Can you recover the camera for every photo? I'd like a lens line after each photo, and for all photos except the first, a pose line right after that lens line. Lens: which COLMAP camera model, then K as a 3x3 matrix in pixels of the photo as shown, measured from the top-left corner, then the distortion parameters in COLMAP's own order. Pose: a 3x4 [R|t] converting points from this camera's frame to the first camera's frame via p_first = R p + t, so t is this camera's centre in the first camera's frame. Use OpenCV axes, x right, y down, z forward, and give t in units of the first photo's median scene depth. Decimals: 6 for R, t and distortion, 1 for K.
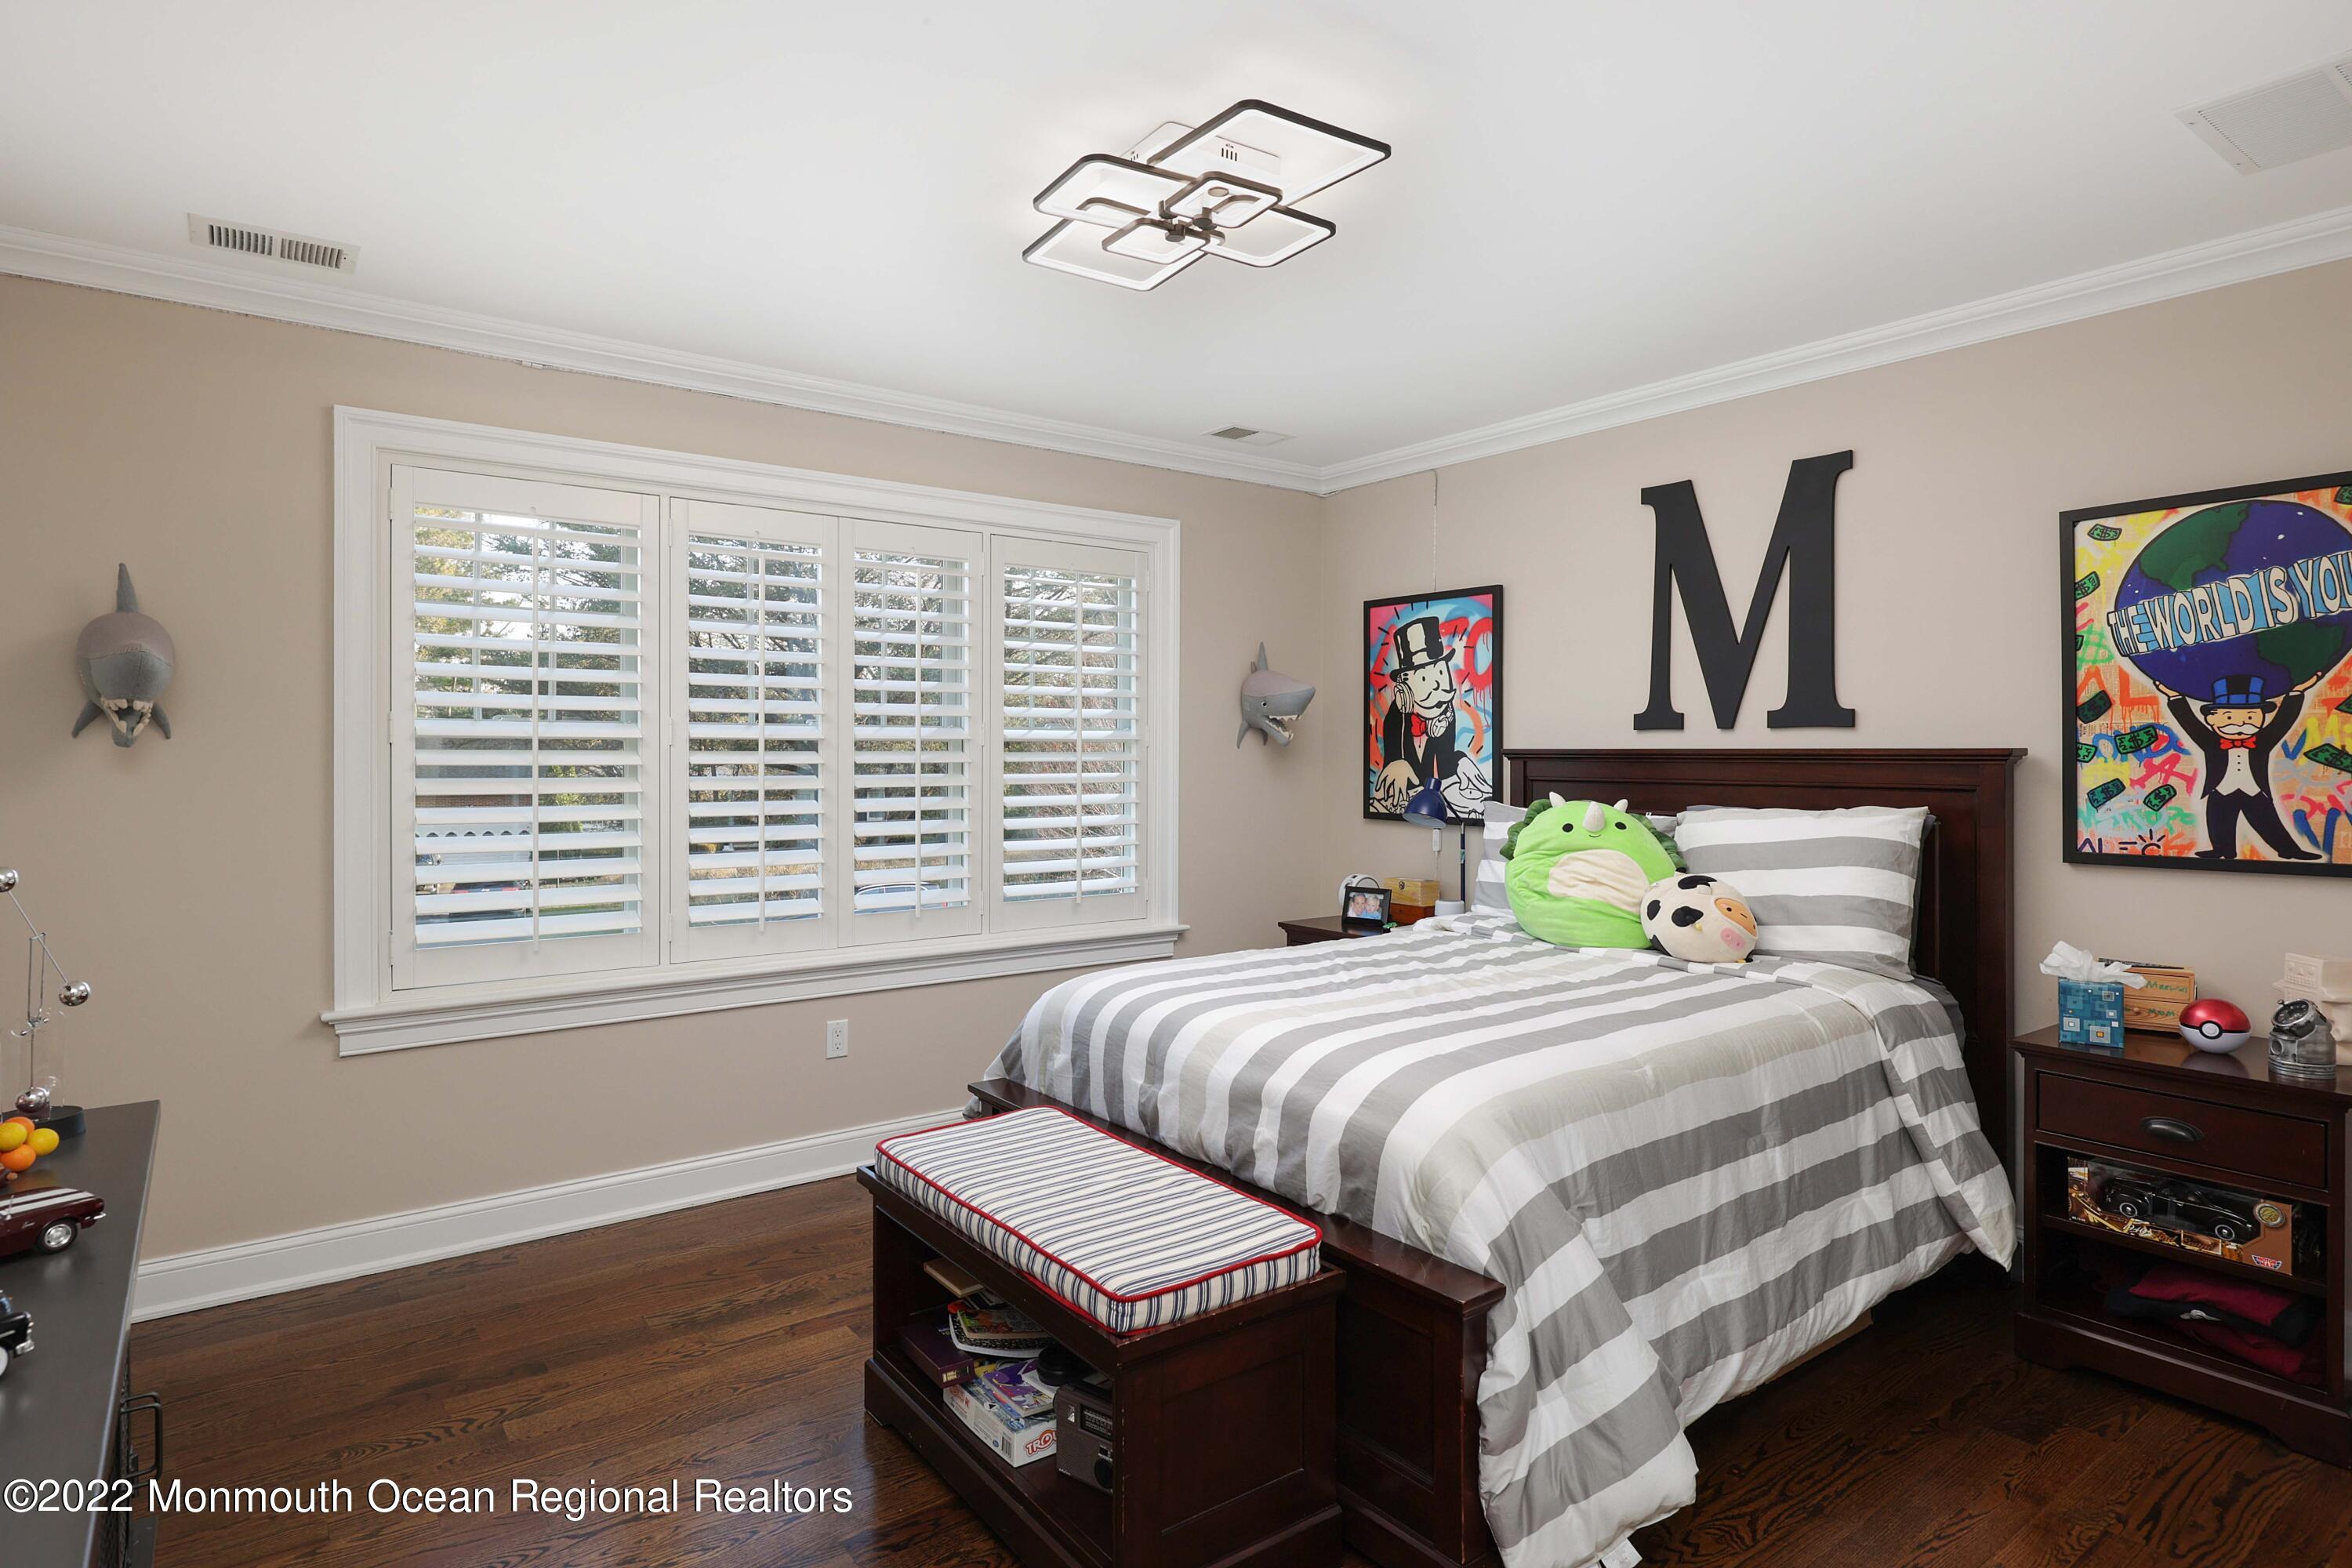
lens RADIAL K [[1265.3, 0, 1178.3], [0, 1265.3, 768.0], [0, 0, 1]] dist [-0.001097, -0.000020]
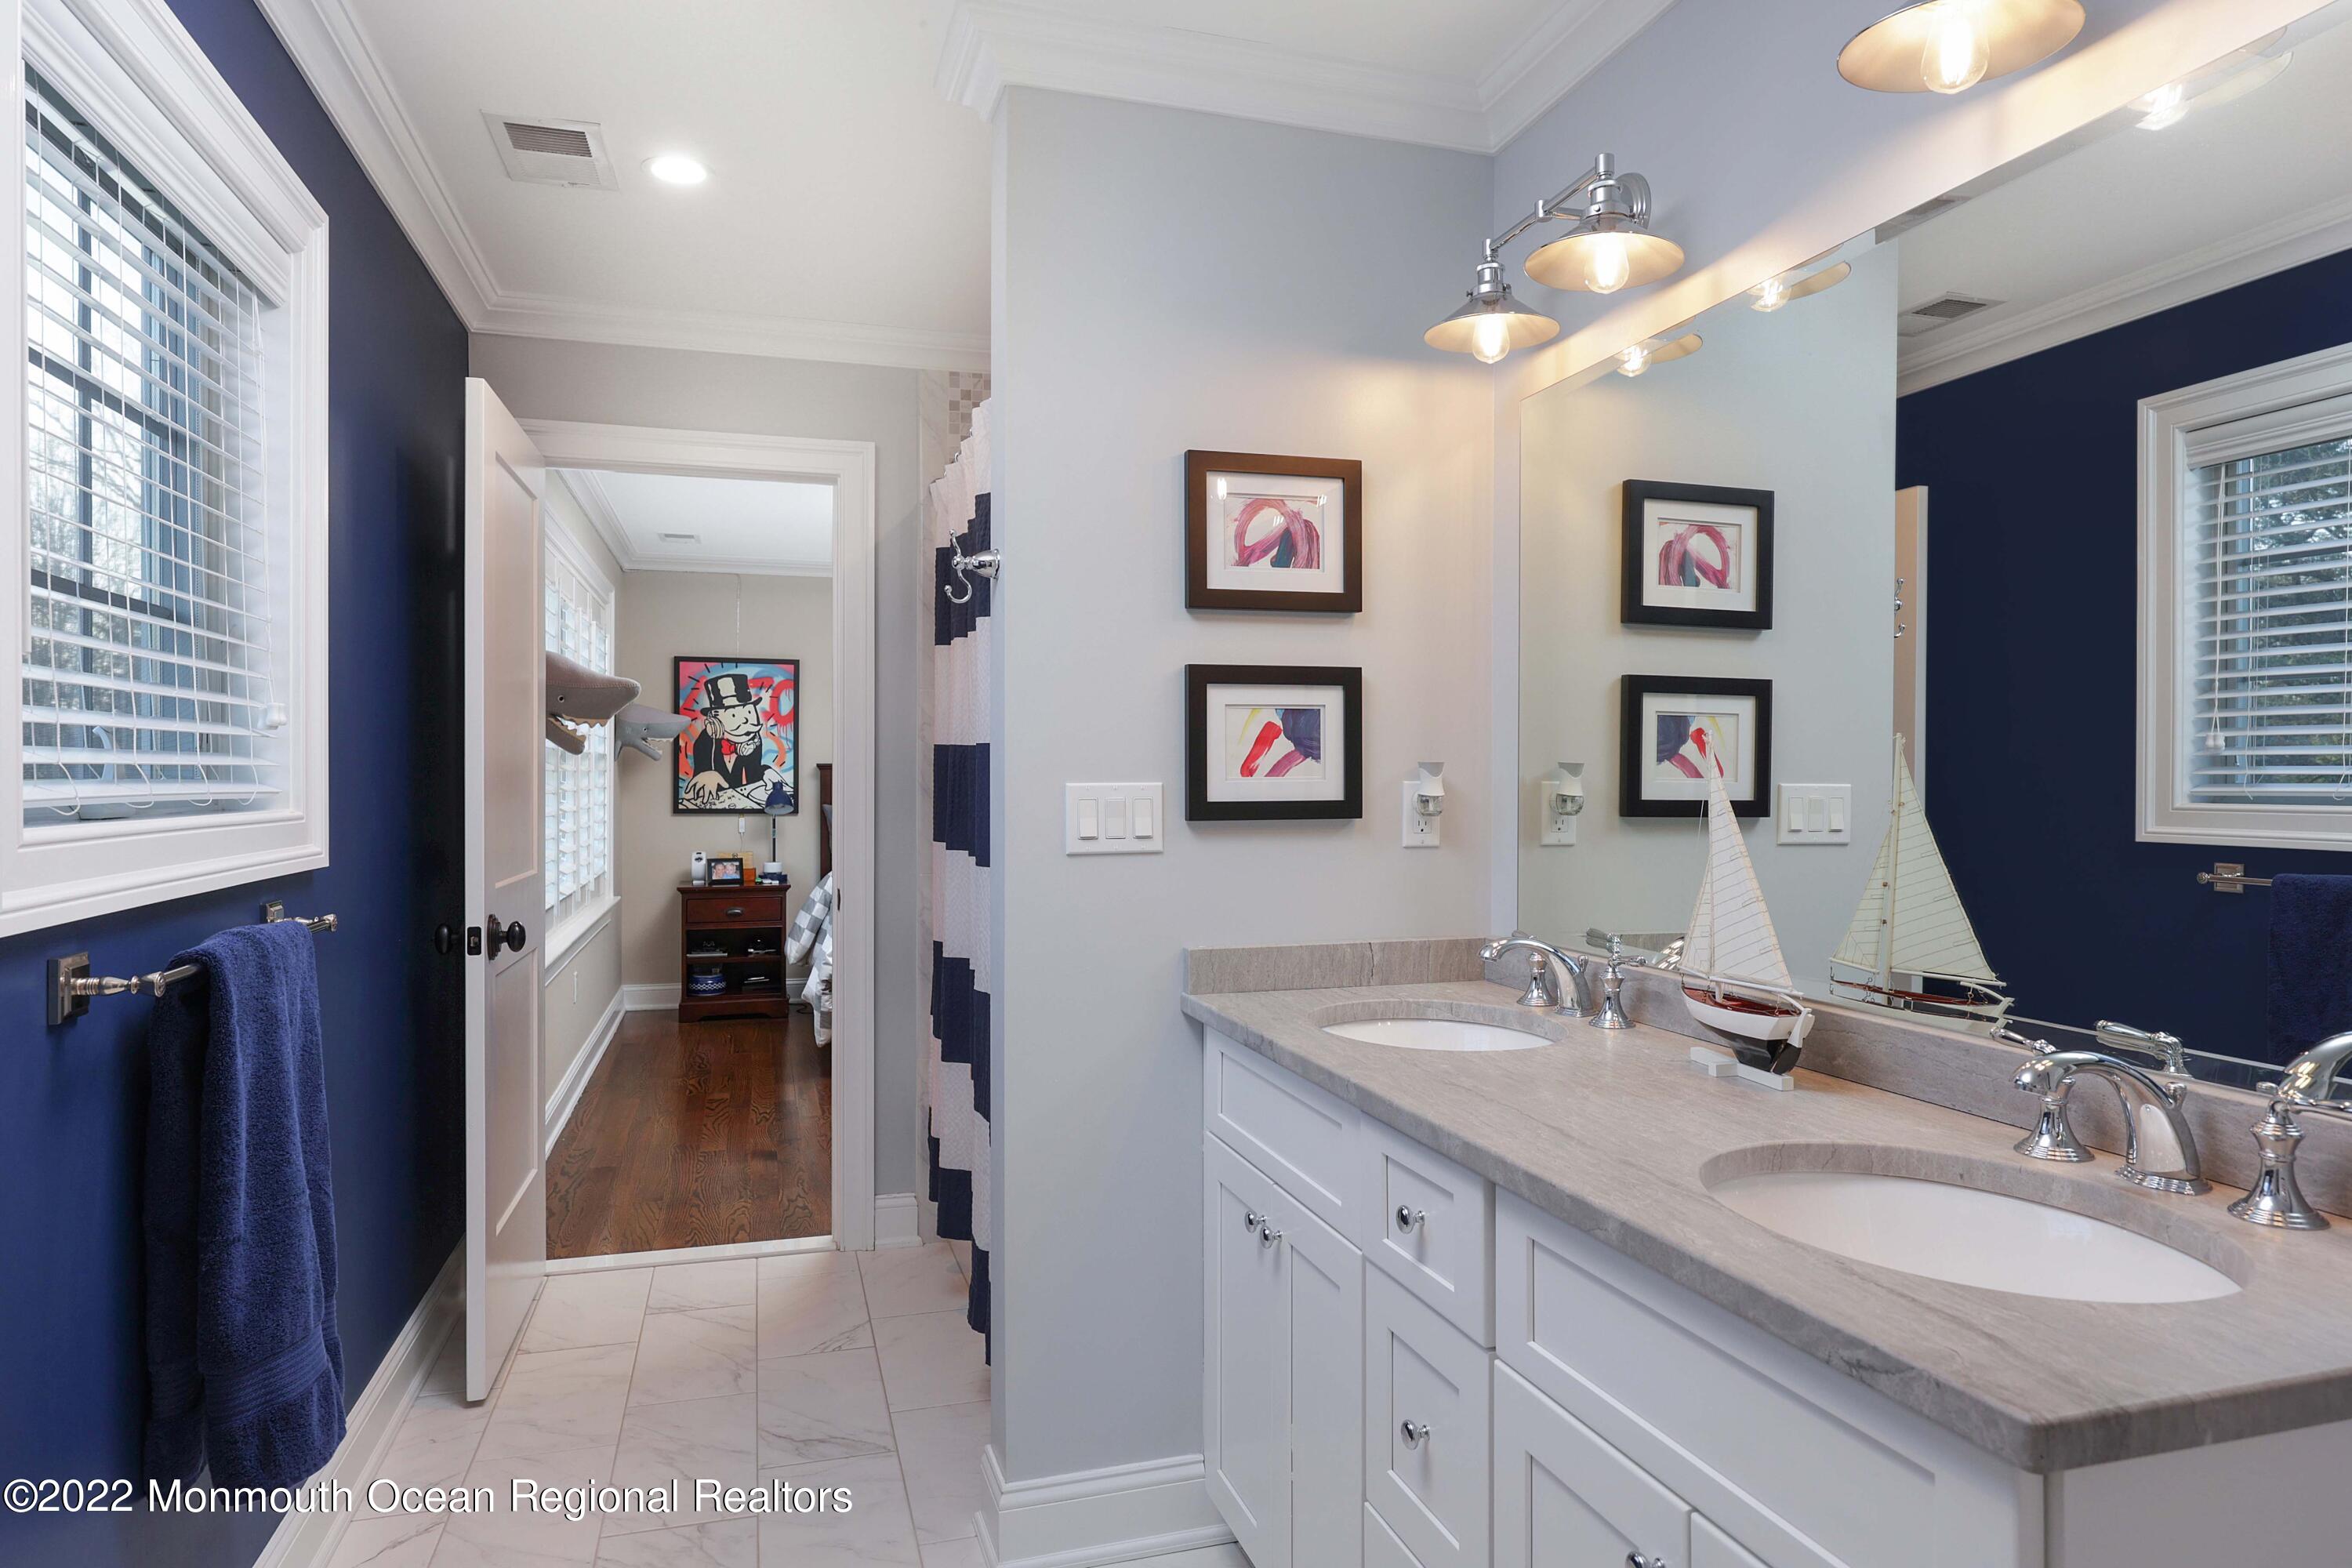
lens RADIAL K [[1456.6, 0, 1178.4], [0, 1456.6, 779.7], [0, 0, 1]] dist [-0.000440, -0.000014]
pose [[0.356490, -0.007274, 0.934271, -1.210351], [0.012256, 0.999920, 0.003109, 0.005032], [-0.934219, 0.010343, 0.356551, -0.083303]]
